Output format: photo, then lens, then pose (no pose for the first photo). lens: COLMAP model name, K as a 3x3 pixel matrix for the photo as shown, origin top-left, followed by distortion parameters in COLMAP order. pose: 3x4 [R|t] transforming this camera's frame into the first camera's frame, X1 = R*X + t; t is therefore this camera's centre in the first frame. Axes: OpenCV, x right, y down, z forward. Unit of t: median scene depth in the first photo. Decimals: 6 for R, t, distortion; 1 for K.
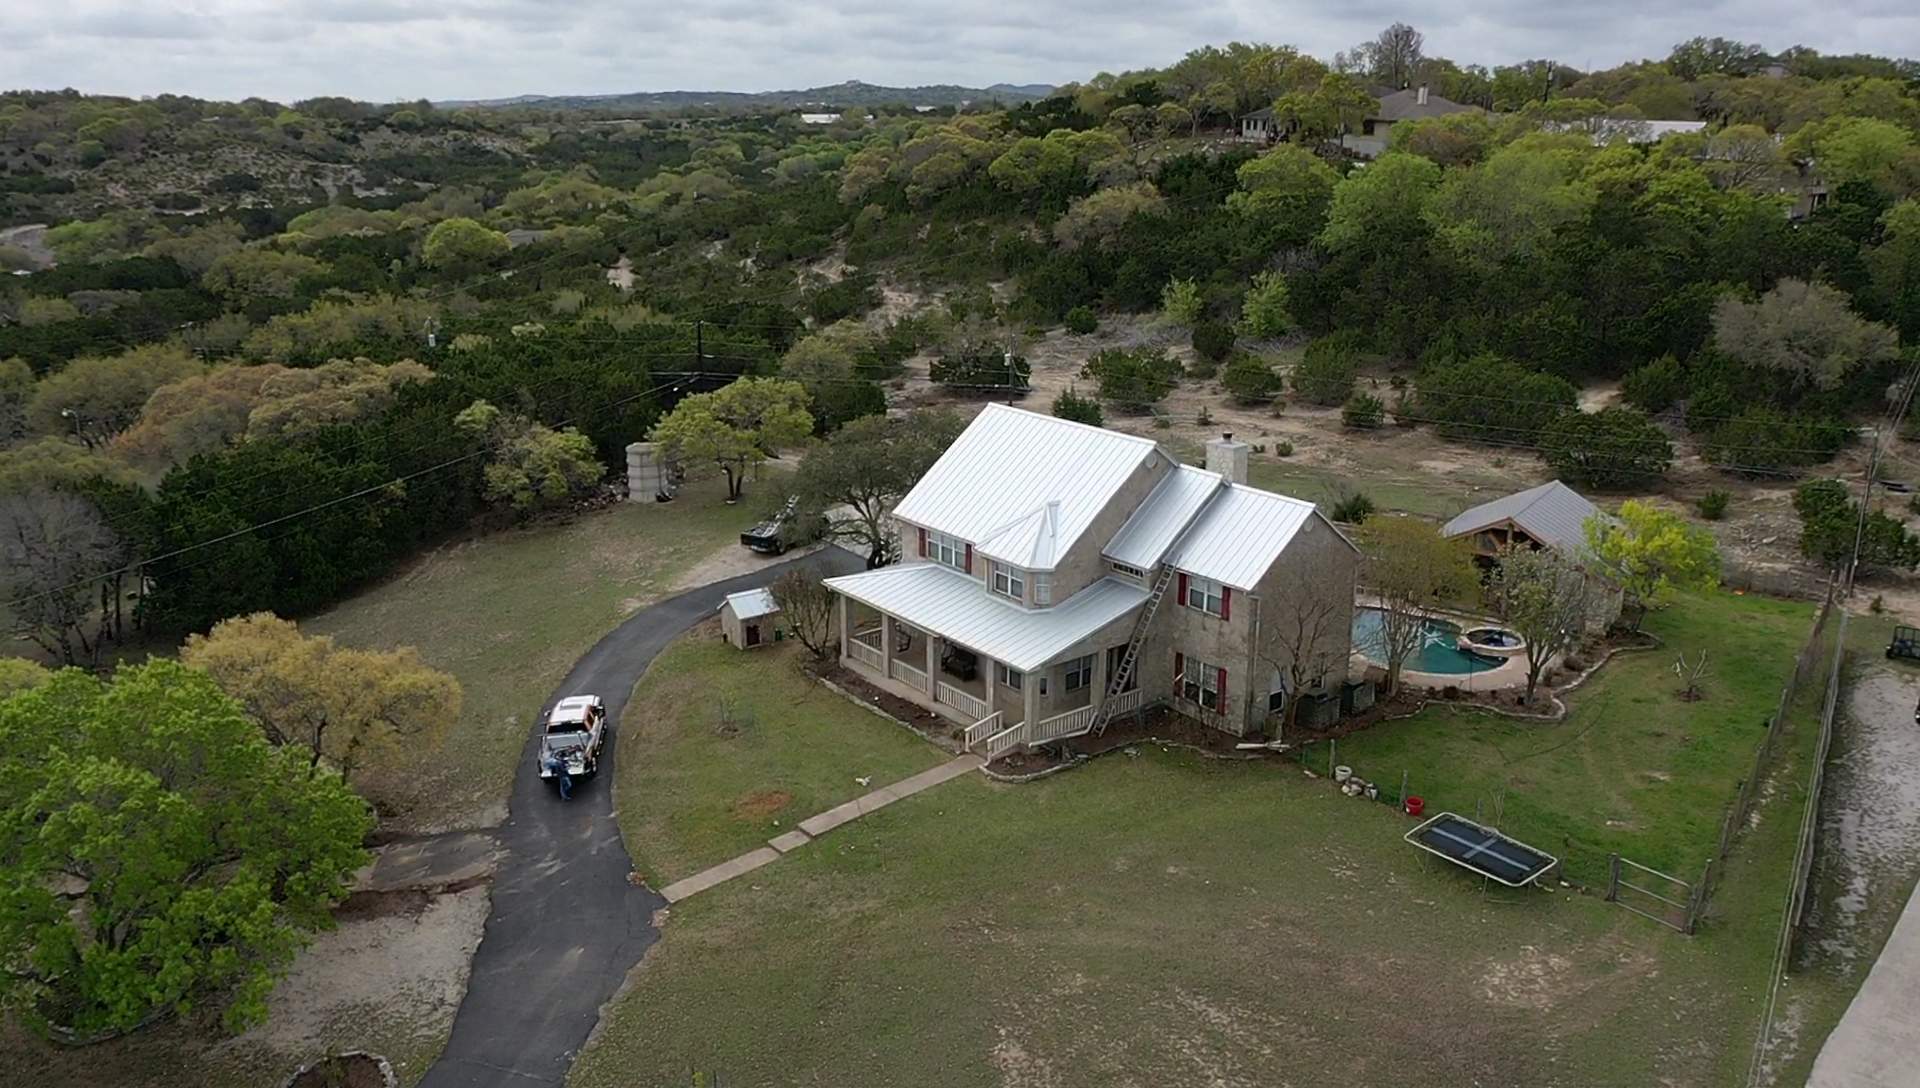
lens RADIAL K [[1538.3, 0, 958.6], [0, 1538.3, 524.5], [0, 0, 1]] dist [-0.079376, 0.029343]
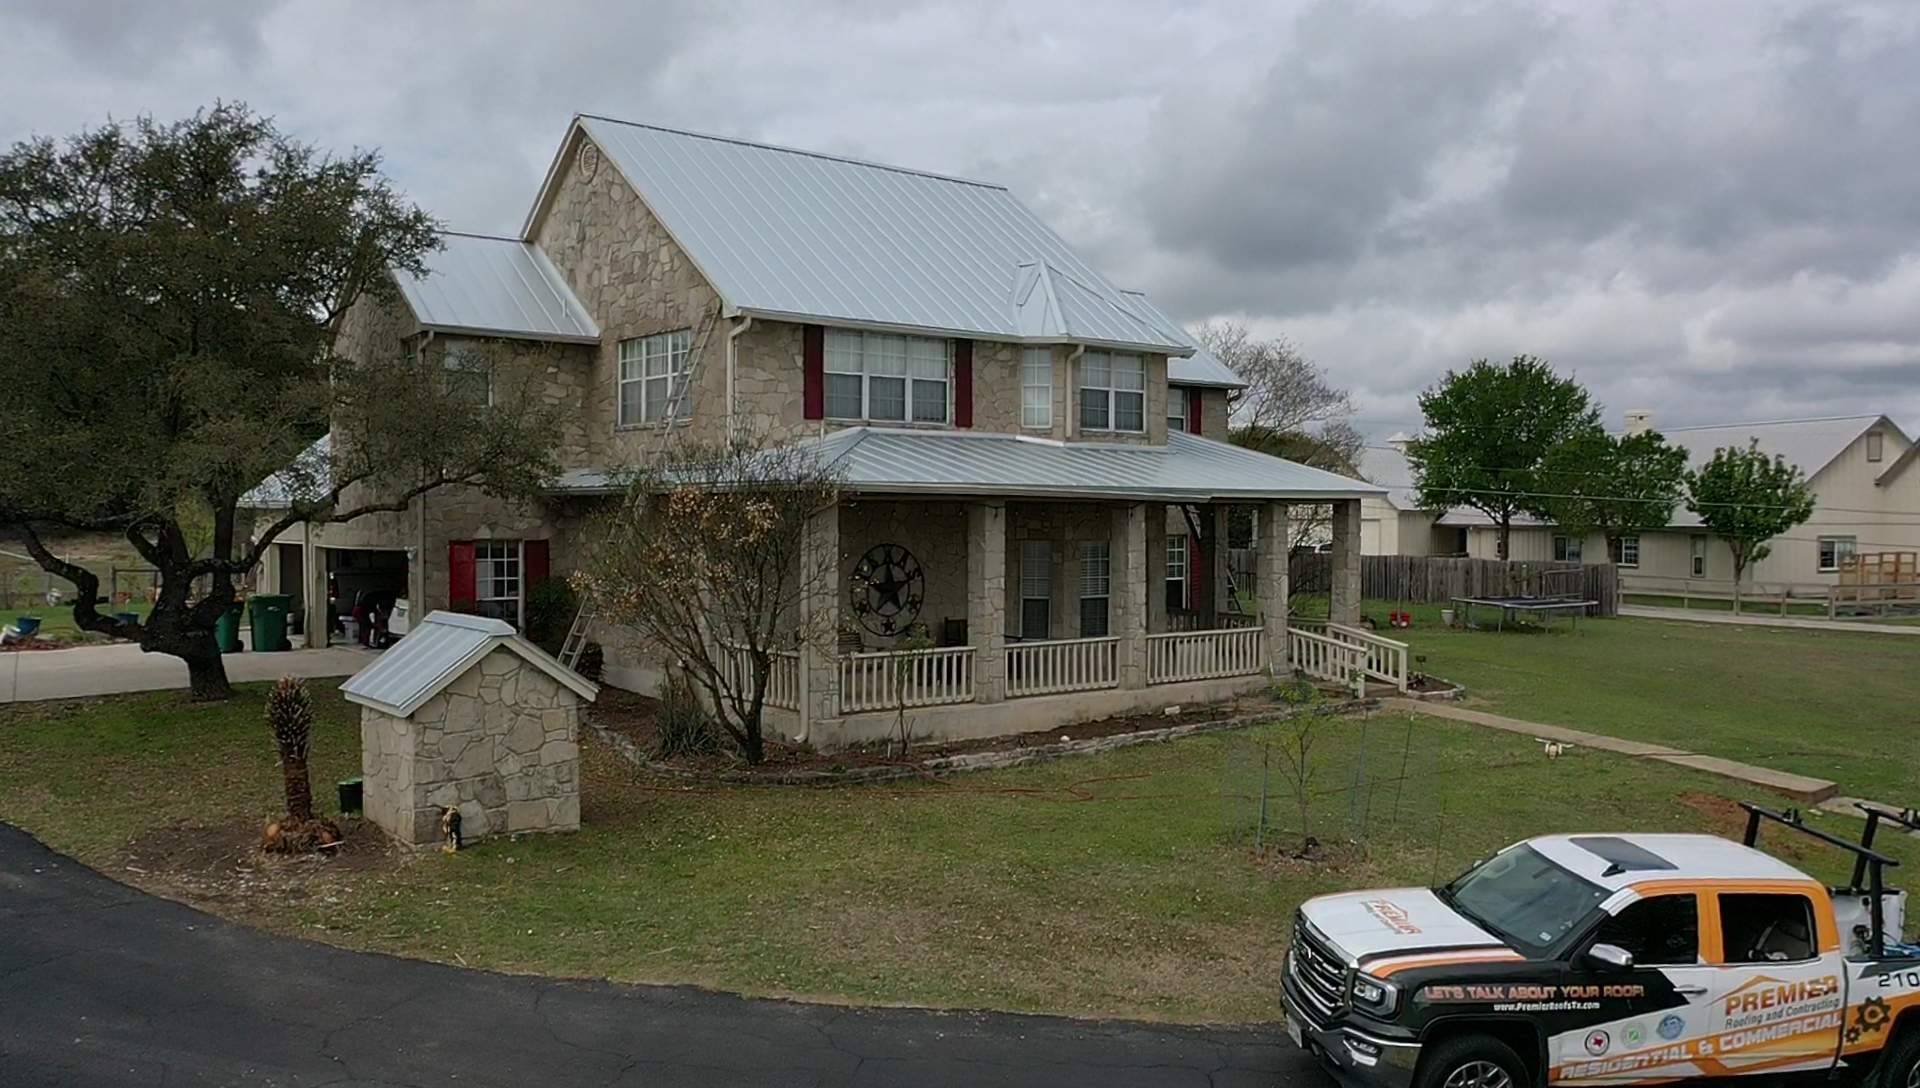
lens RADIAL K [[1538.3, 0, 960.2], [0, 1538.3, 536.7], [0, 0, 1]] dist [-0.079376, 0.029343]
pose [[-0.022461, -0.014536, 0.999642, -0.435029], [0.269223, 0.962869, 0.020050, 0.054994], [-0.962816, 0.269577, -0.017713, 1.058605]]
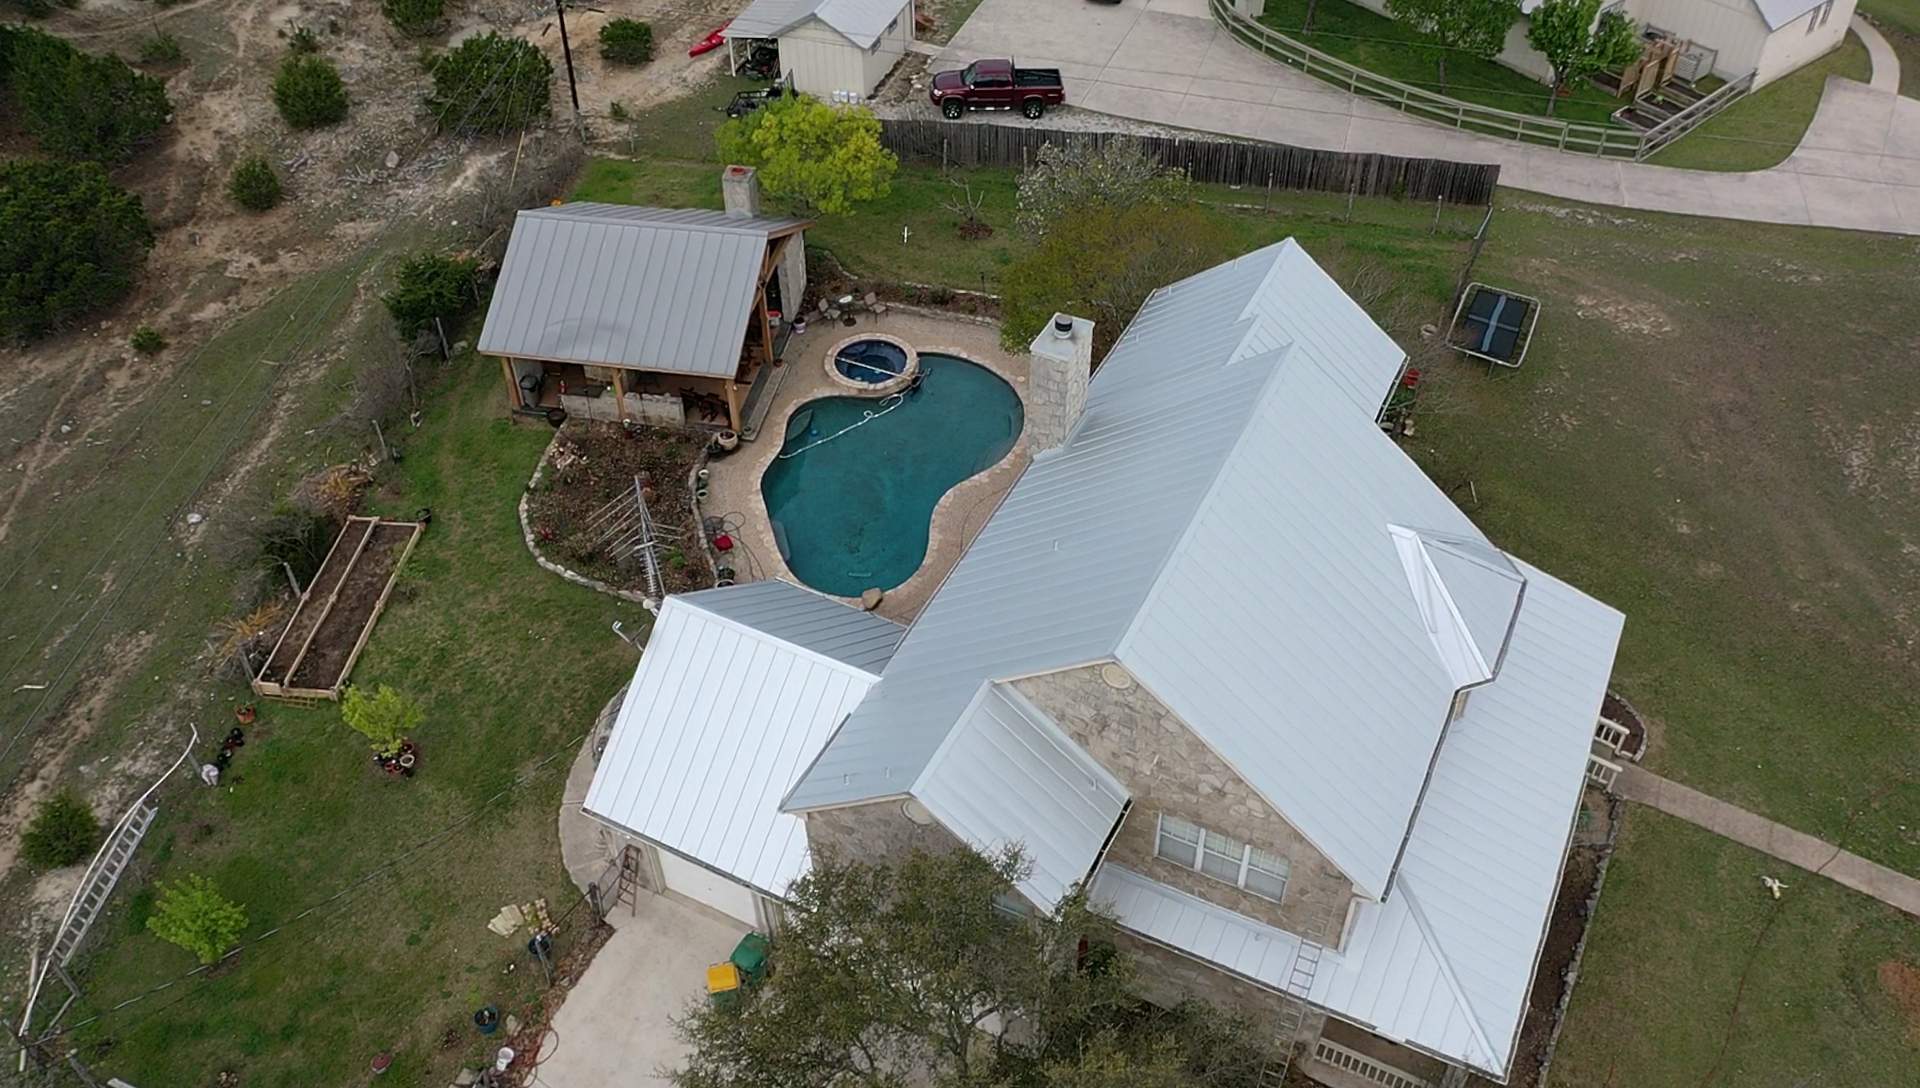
lens RADIAL K [[1538.3, 0, 970.6], [0, 1538.3, 539.0], [0, 0, 1]] dist [-0.079376, 0.029343]
pose [[-0.423403, -0.615310, 0.664924, -0.231670], [0.256495, 0.622508, 0.739387, -0.445646], [-0.868873, 0.483609, -0.105748, 1.192557]]
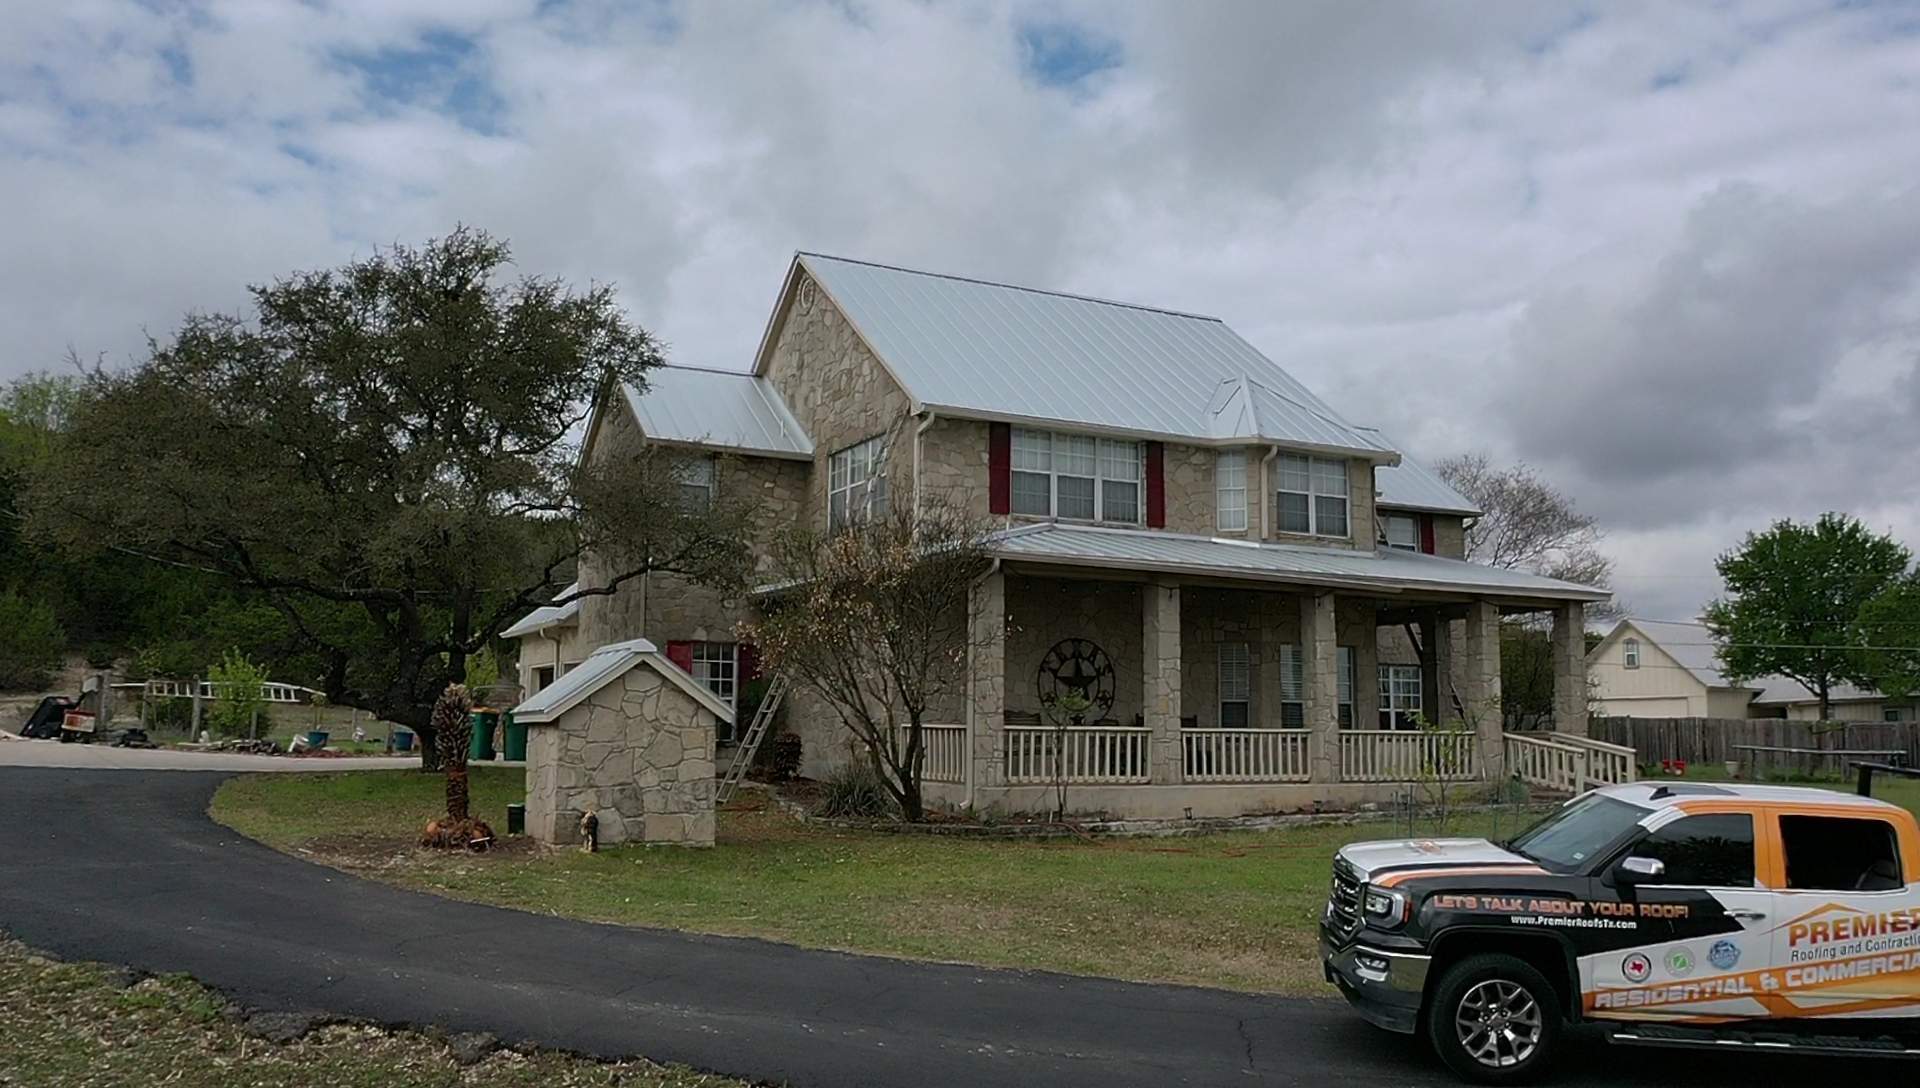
lens RADIAL K [[1538.3, 0, 961.9], [0, 1538.3, 542.4], [0, 0, 1]] dist [-0.079376, 0.029343]
pose [[0.182035, 0.126300, 0.975147, -0.438184], [0.259825, 0.950289, -0.171583, 0.099813], [-0.948343, 0.284602, 0.140170, 1.033422]]
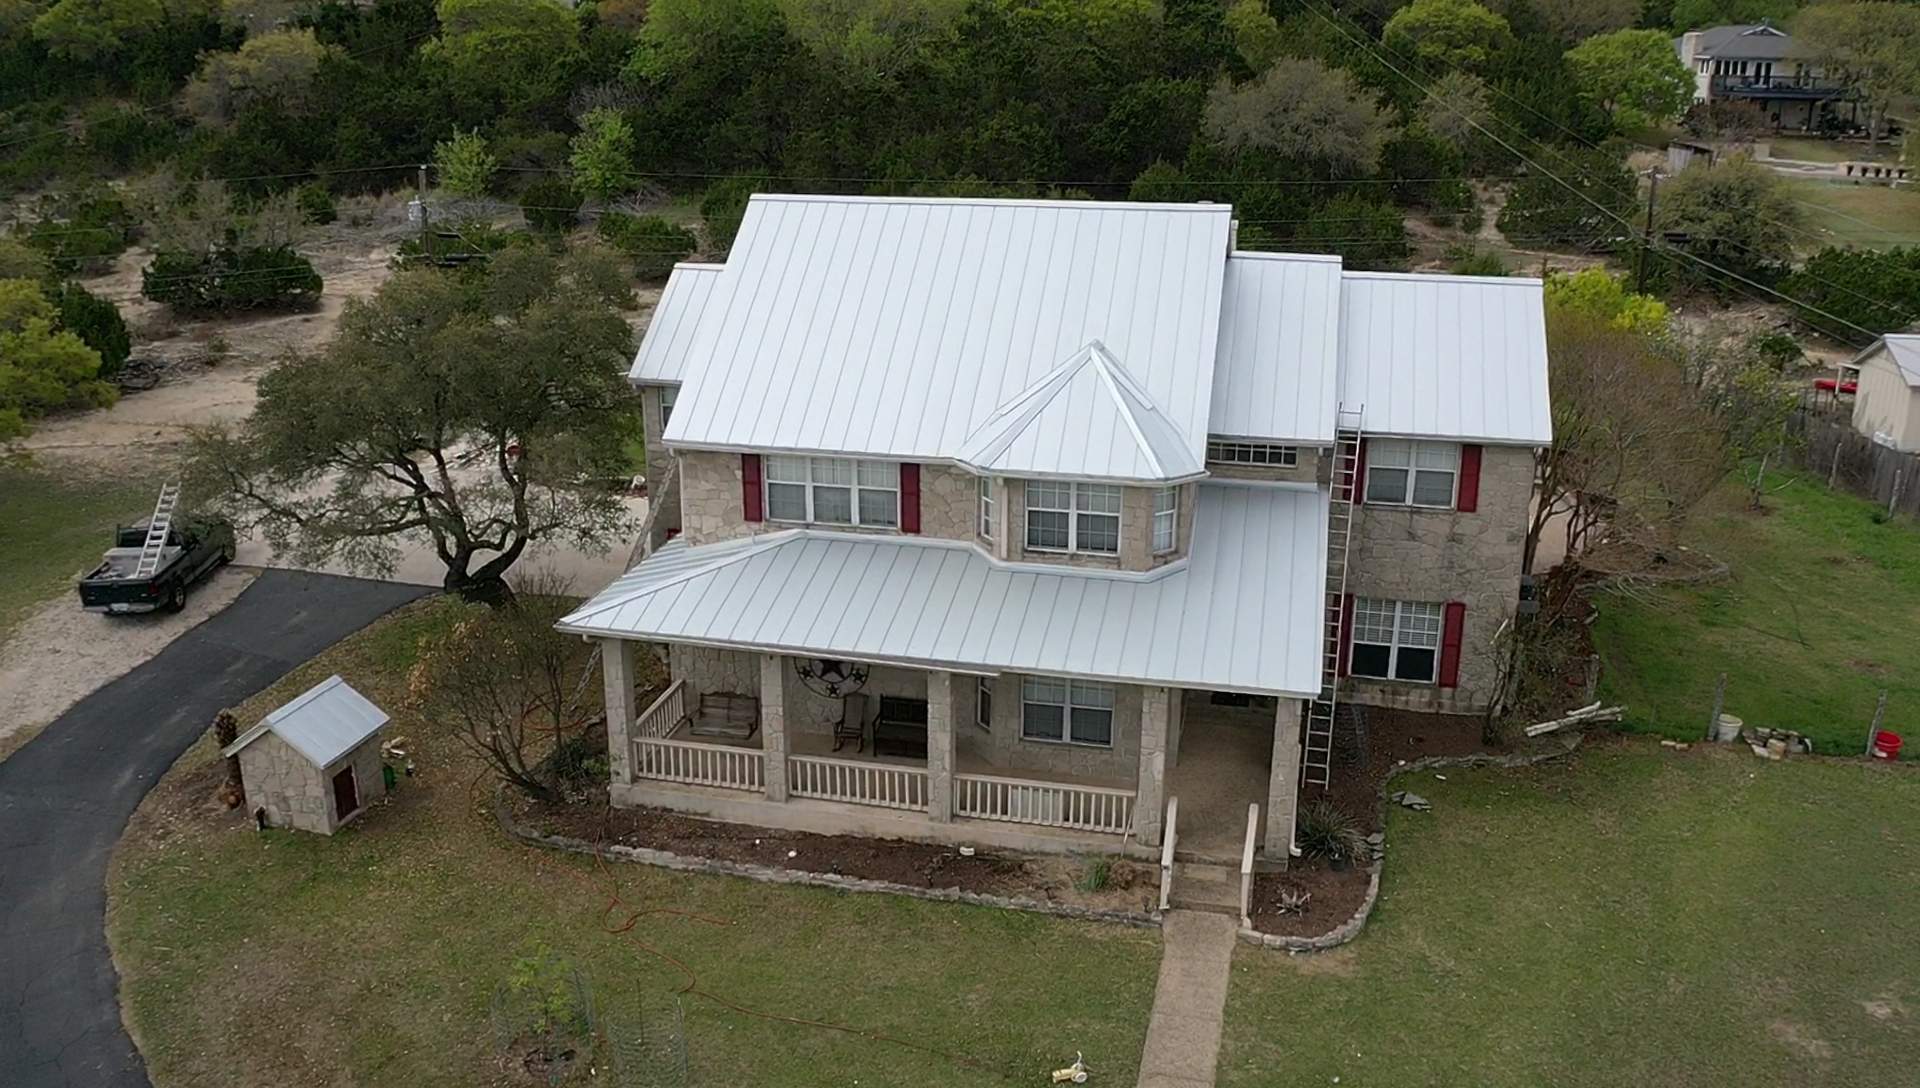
lens RADIAL K [[1538.3, 0, 963.1], [0, 1538.3, 530.6], [0, 0, 1]] dist [-0.079376, 0.029343]
pose [[0.779162, -0.186935, 0.598300, -0.268071], [0.166981, 0.981905, 0.089333, -0.007173], [-0.604173, 0.030300, 0.796277, 0.648828]]
